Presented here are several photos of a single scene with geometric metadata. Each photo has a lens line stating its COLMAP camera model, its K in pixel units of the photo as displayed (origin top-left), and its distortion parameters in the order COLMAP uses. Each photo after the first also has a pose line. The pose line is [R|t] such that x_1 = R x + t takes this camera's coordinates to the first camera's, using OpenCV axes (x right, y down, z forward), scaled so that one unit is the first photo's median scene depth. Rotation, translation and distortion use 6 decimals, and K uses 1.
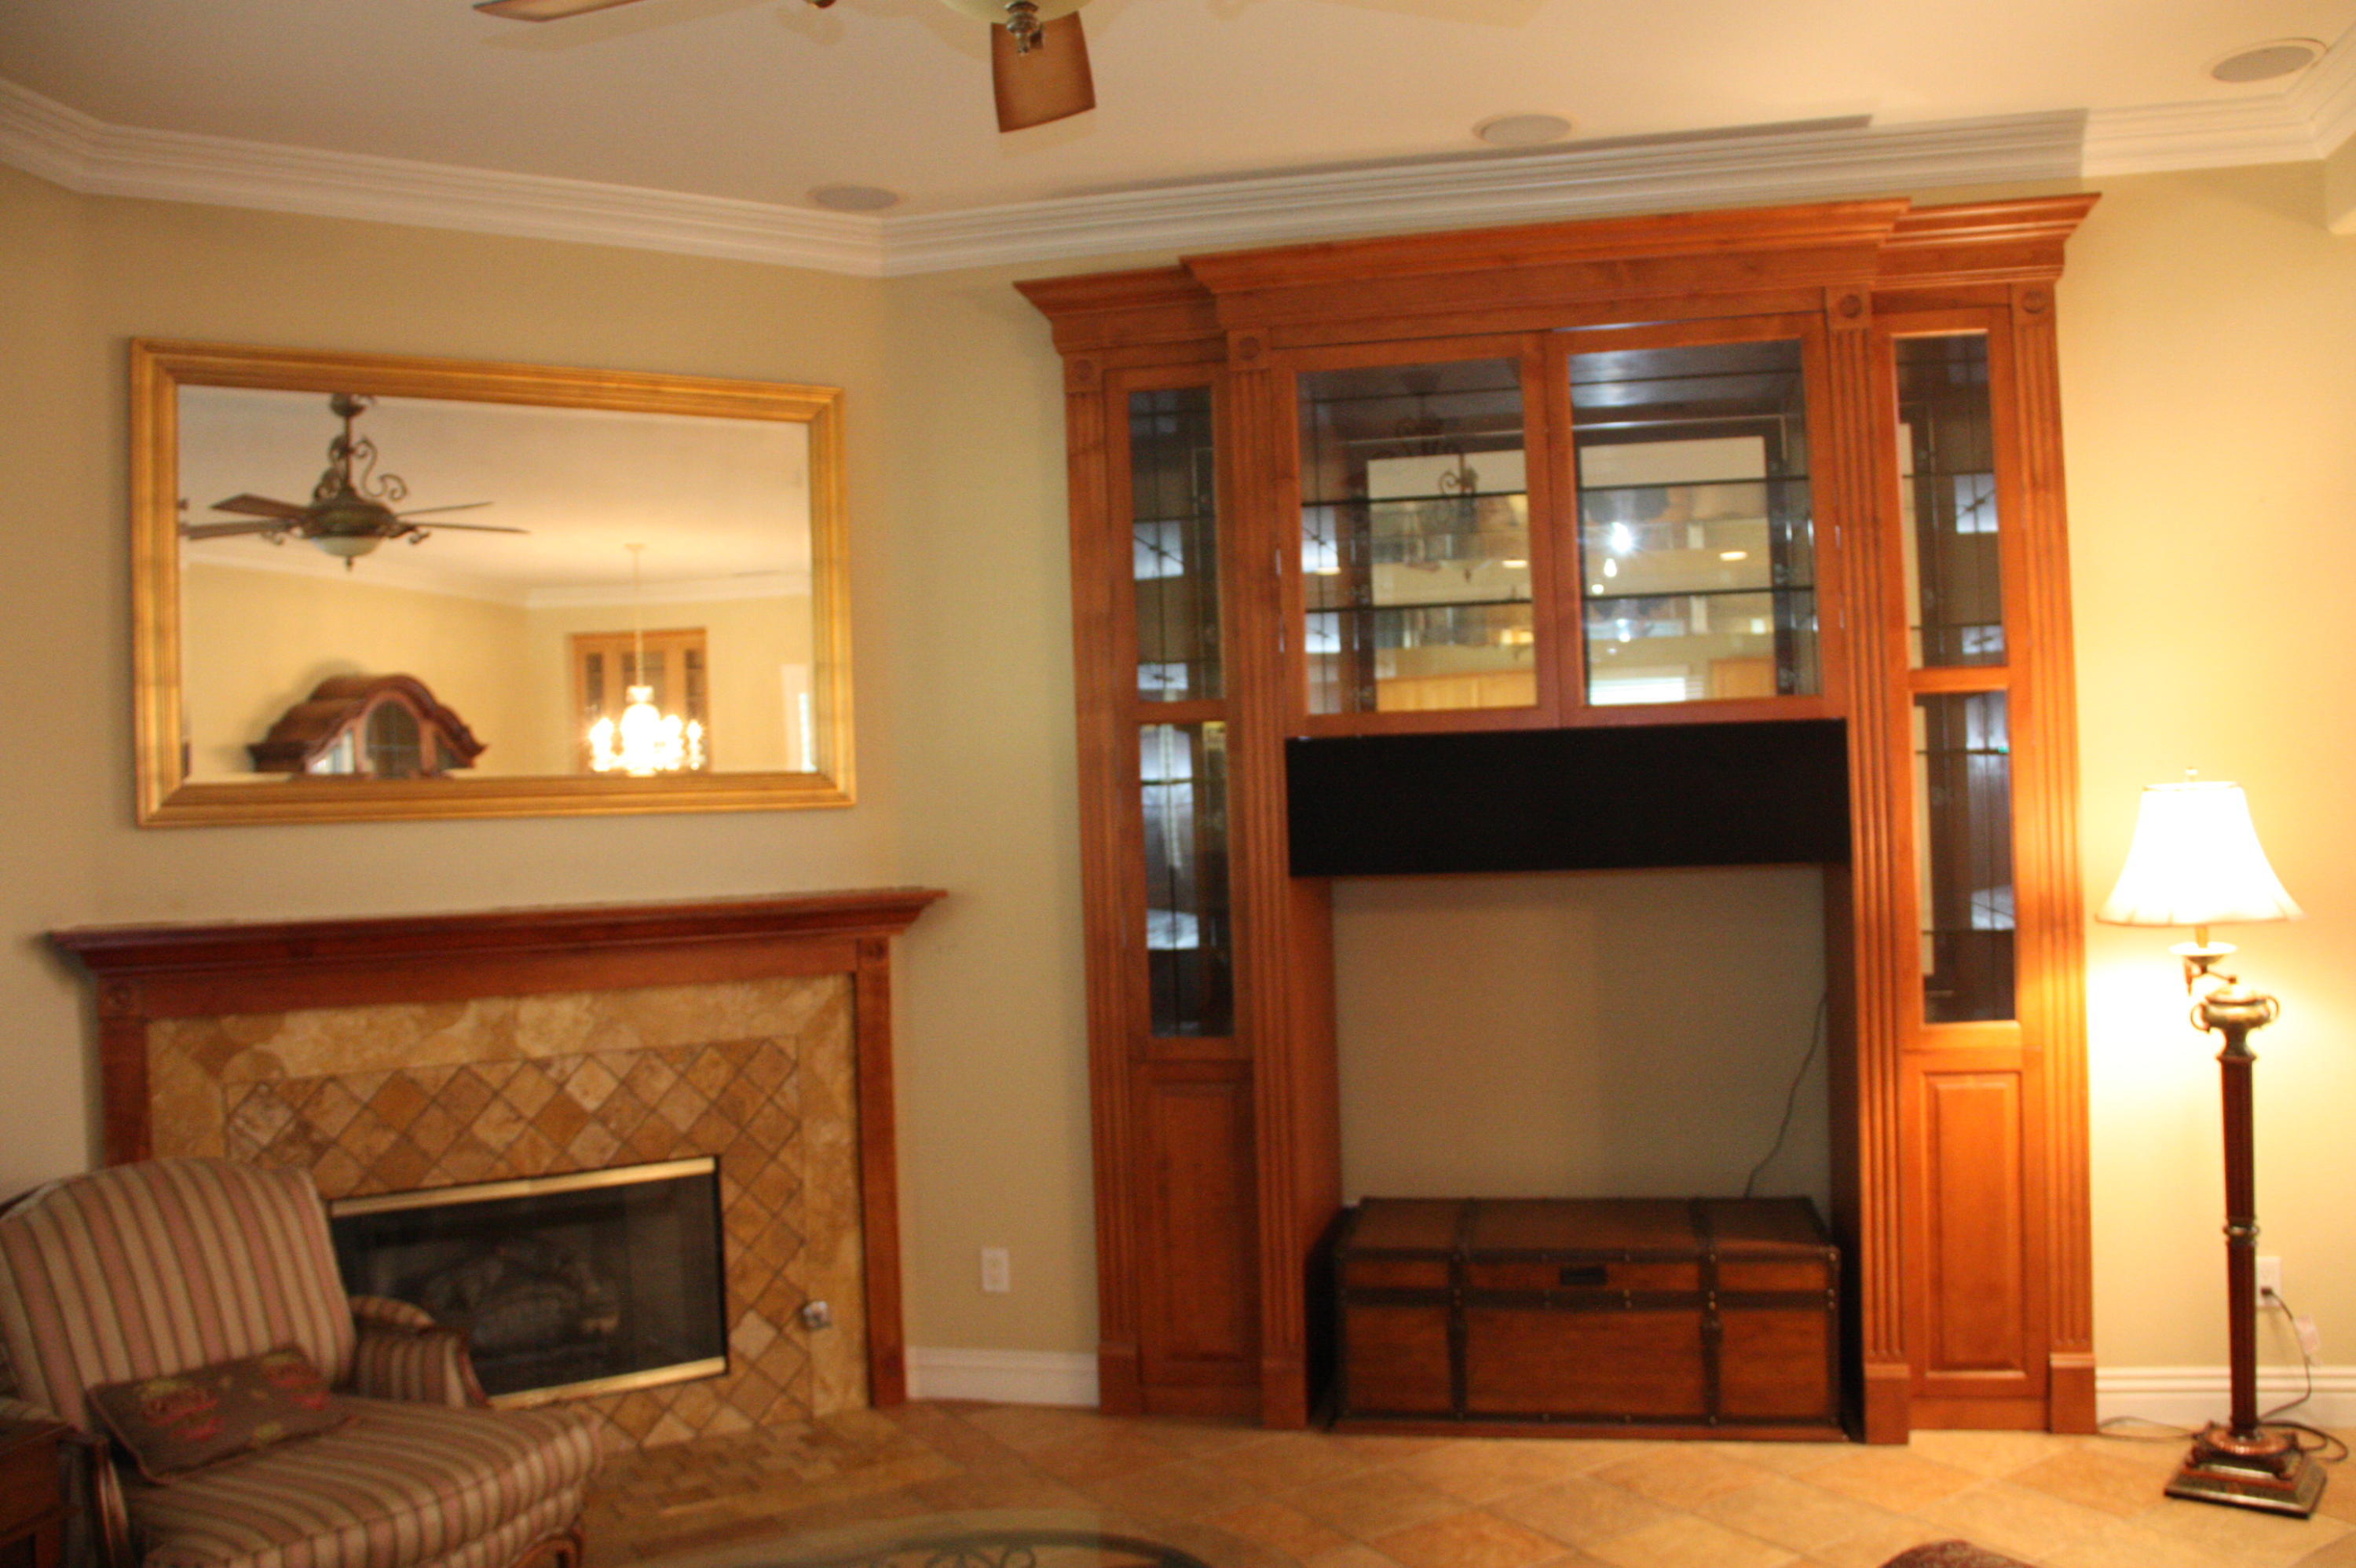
lens RADIAL K [[1952.6, 0, 1171.4], [0, 1952.6, 791.5], [0, 0, 1]] dist [-0.181672, 0.145752]
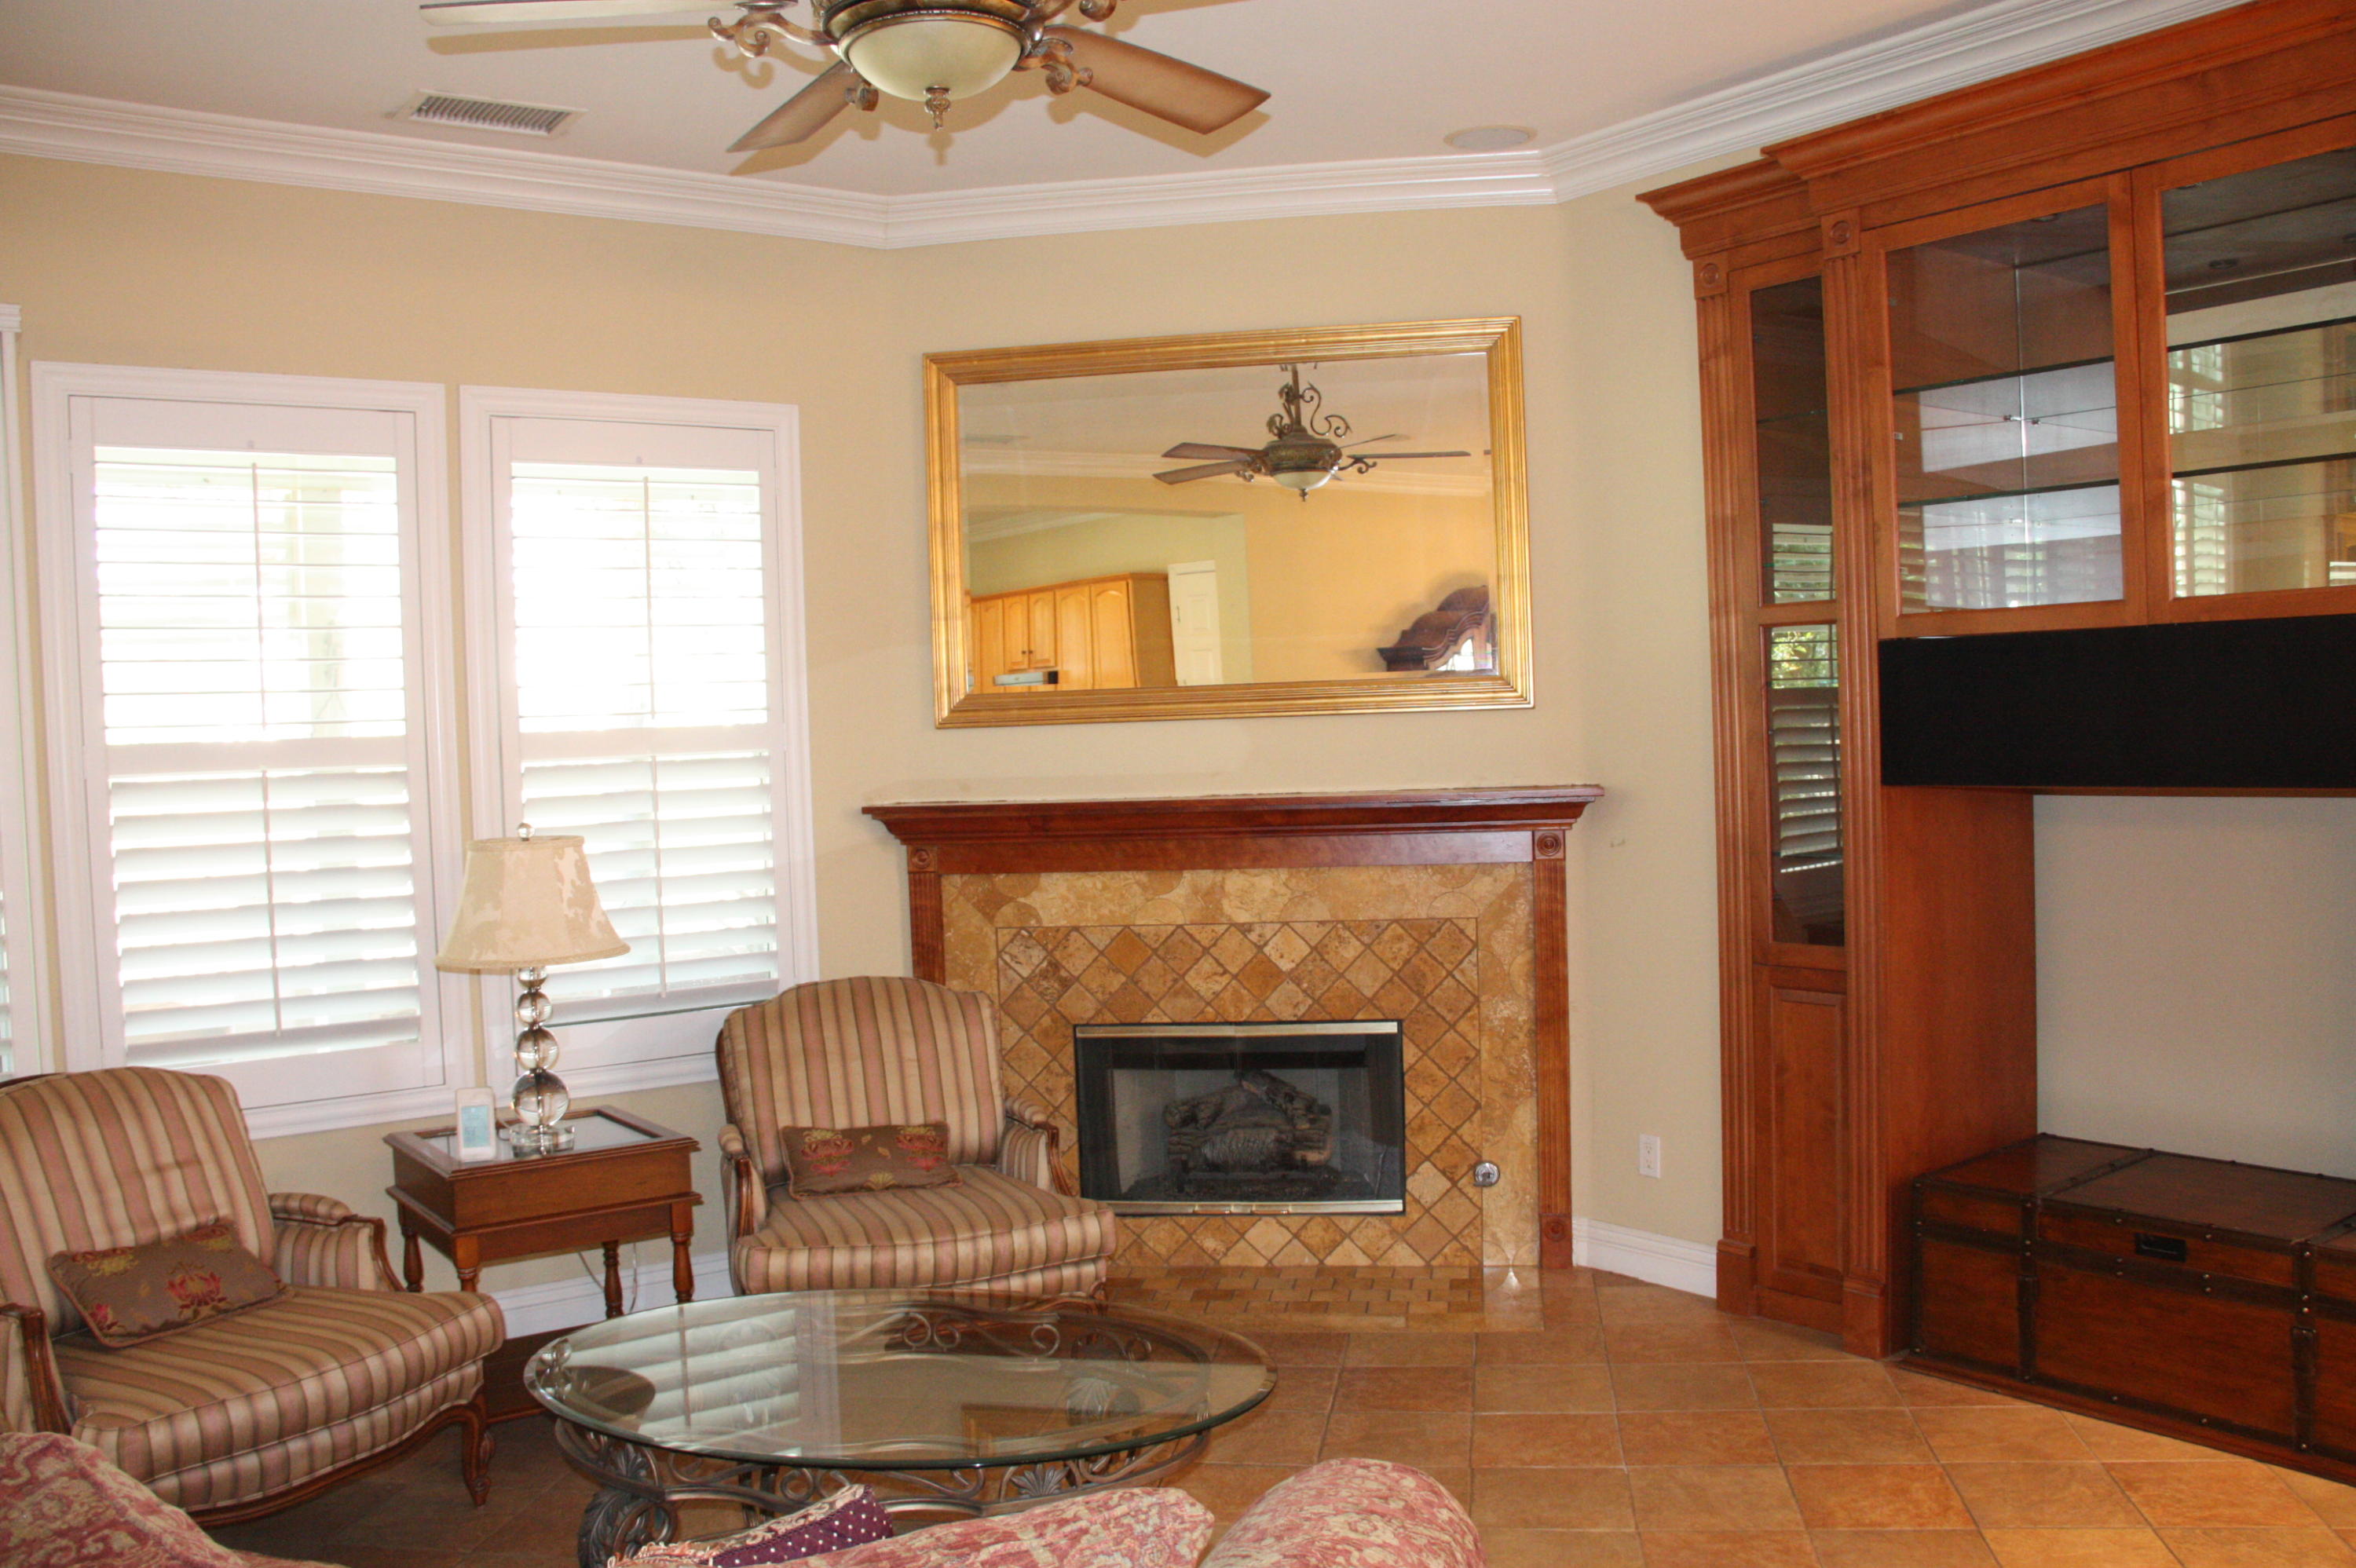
lens RADIAL K [[1952.6, 0, 1171.4], [0, 1952.6, 791.5], [0, 0, 1]] dist [-0.181672, 0.145752]
pose [[0.756483, 0.028380, -0.653397, 0.408536], [0.013691, 0.998152, 0.059205, -0.013104], [0.653870, -0.053733, 0.754696, 0.064748]]
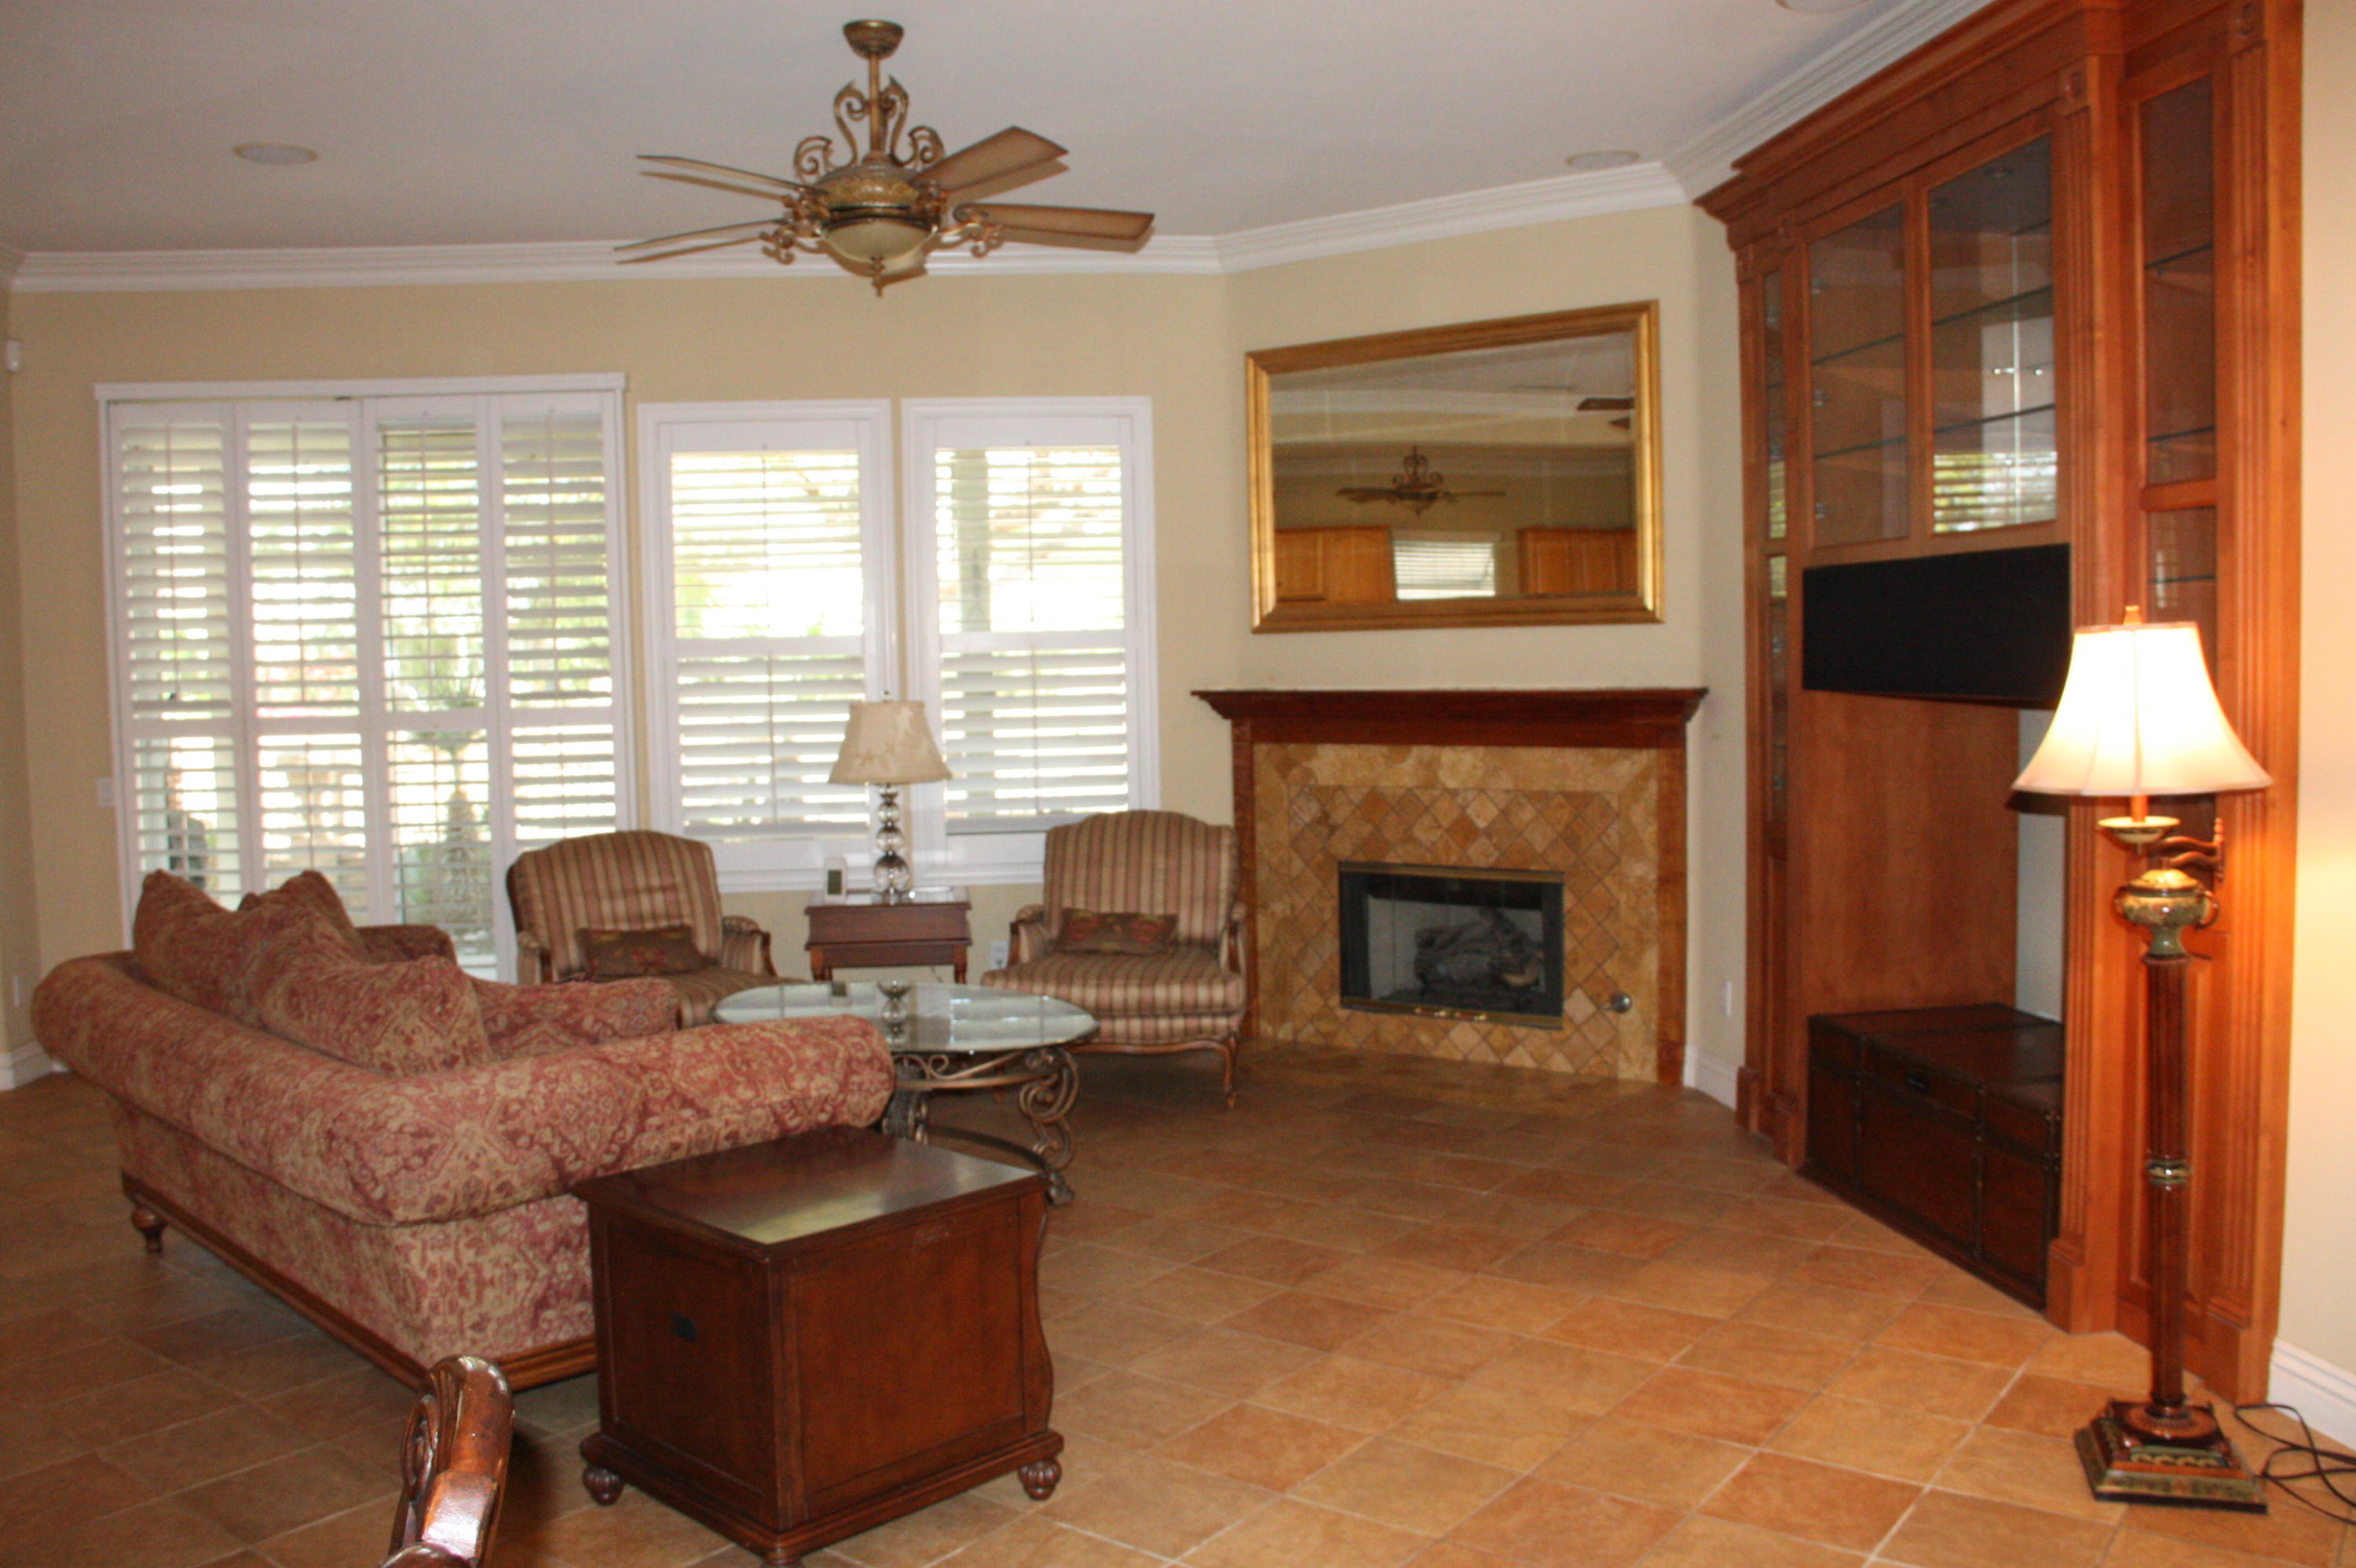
lens RADIAL K [[1909.6, 0, 1178.0], [0, 1909.6, 784.0], [0, 0, 1]] dist [-0.175328, 0.003713]
pose [[0.350392, 0.085272, -0.932713, 0.964630], [0.014540, 0.995232, 0.096450, -0.011847], [0.936490, -0.047357, 0.347481, 0.267771]]
